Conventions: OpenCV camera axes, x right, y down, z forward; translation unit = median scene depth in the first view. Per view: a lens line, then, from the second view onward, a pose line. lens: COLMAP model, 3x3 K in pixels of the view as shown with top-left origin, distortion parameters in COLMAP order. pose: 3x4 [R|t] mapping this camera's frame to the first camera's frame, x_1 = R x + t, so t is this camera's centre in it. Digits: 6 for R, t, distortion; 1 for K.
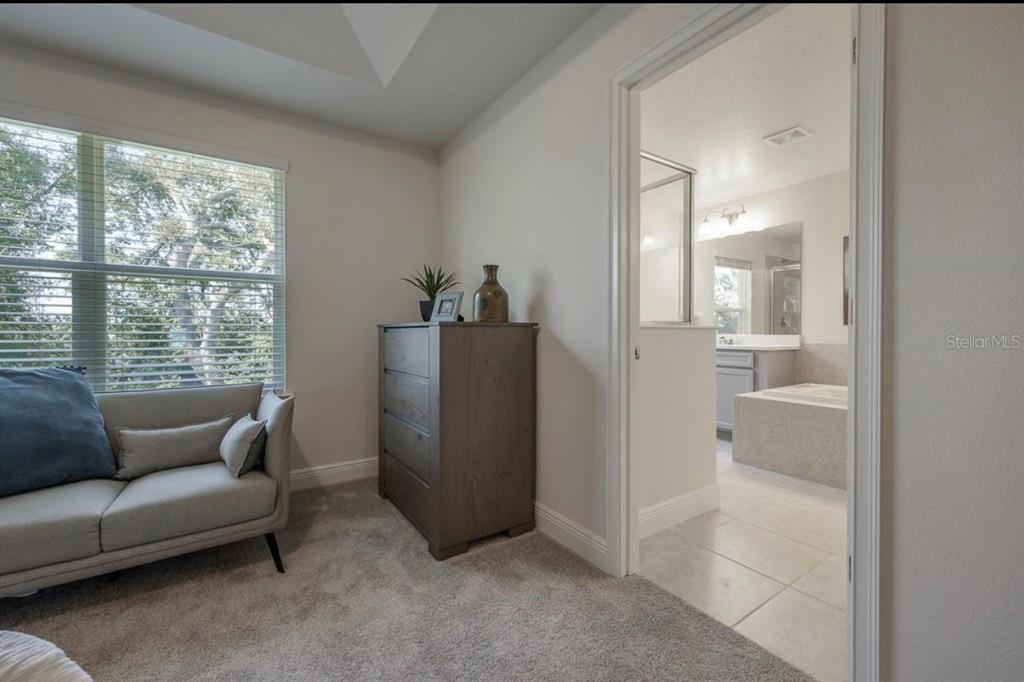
lens RADIAL K [[412.0, 0, 506.3], [0, 412.0, 336.2], [0, 0, 1]] dist [0.002093, 0.000200]
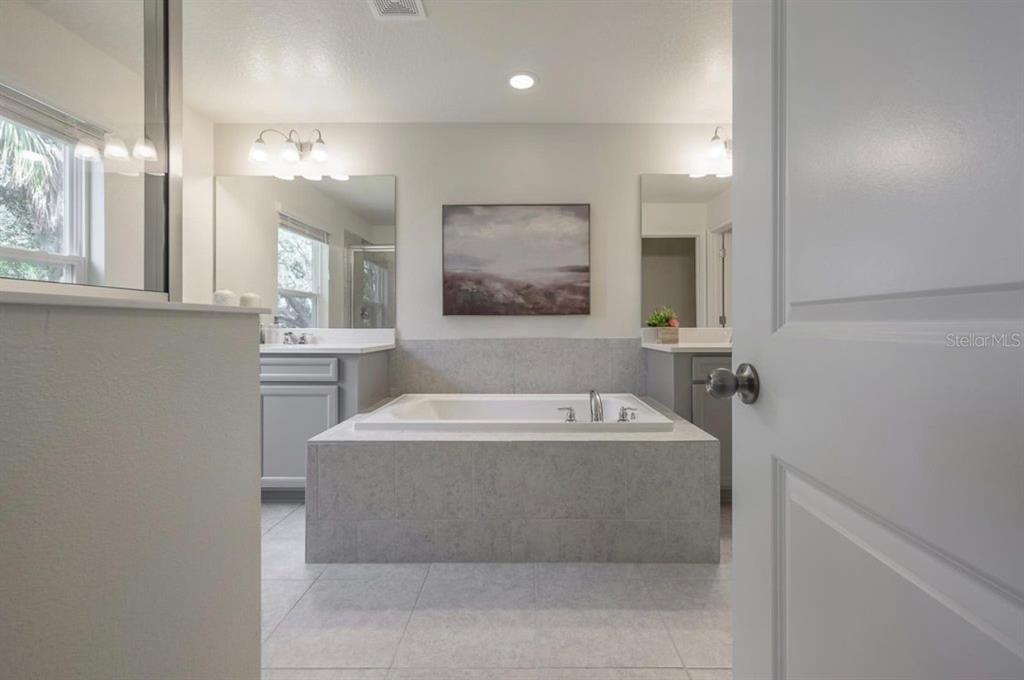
lens RADIAL K [[412.0, 0, 521.7], [0, 412.0, 324.2], [0, 0, 1]] dist [0.002093, 0.000200]
pose [[0.552882, 0.003478, 0.833252, 0.221773], [0.007180, 0.999934, -0.008938, -0.003185], [-0.833228, 0.010924, 0.552821, 0.401762]]
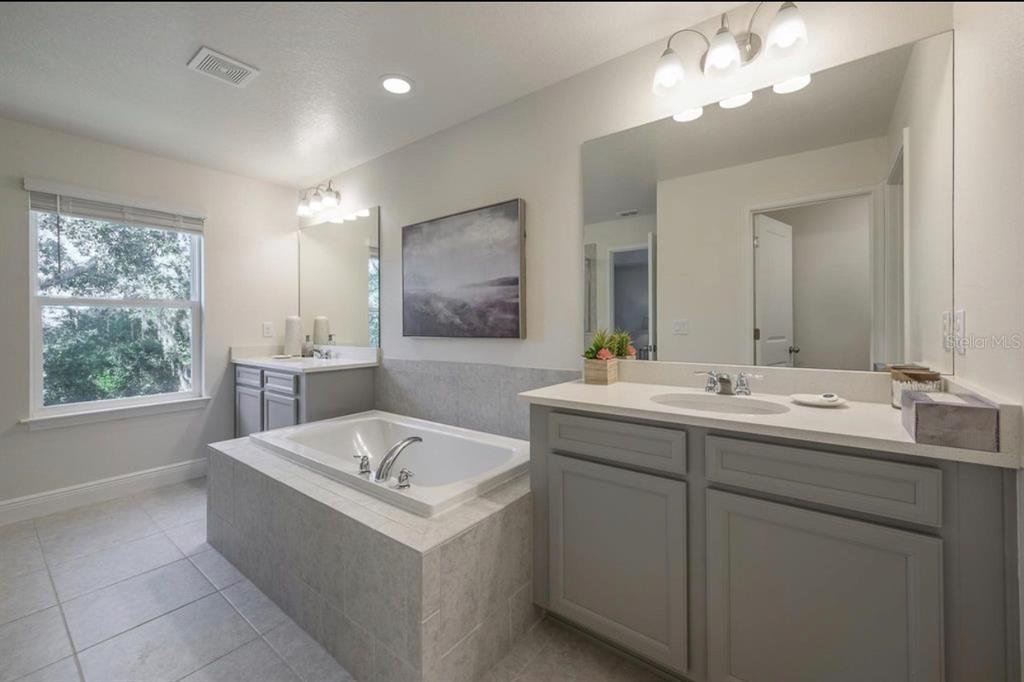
lens RADIAL K [[412.0, 0, 527.2], [0, 412.0, 323.2], [0, 0, 1]] dist [0.002093, 0.000200]
pose [[0.943001, -0.008266, 0.332687, 0.720277], [0.010428, 0.999935, -0.004714, -0.044439], [-0.332626, 0.007915, 0.943026, 0.149665]]
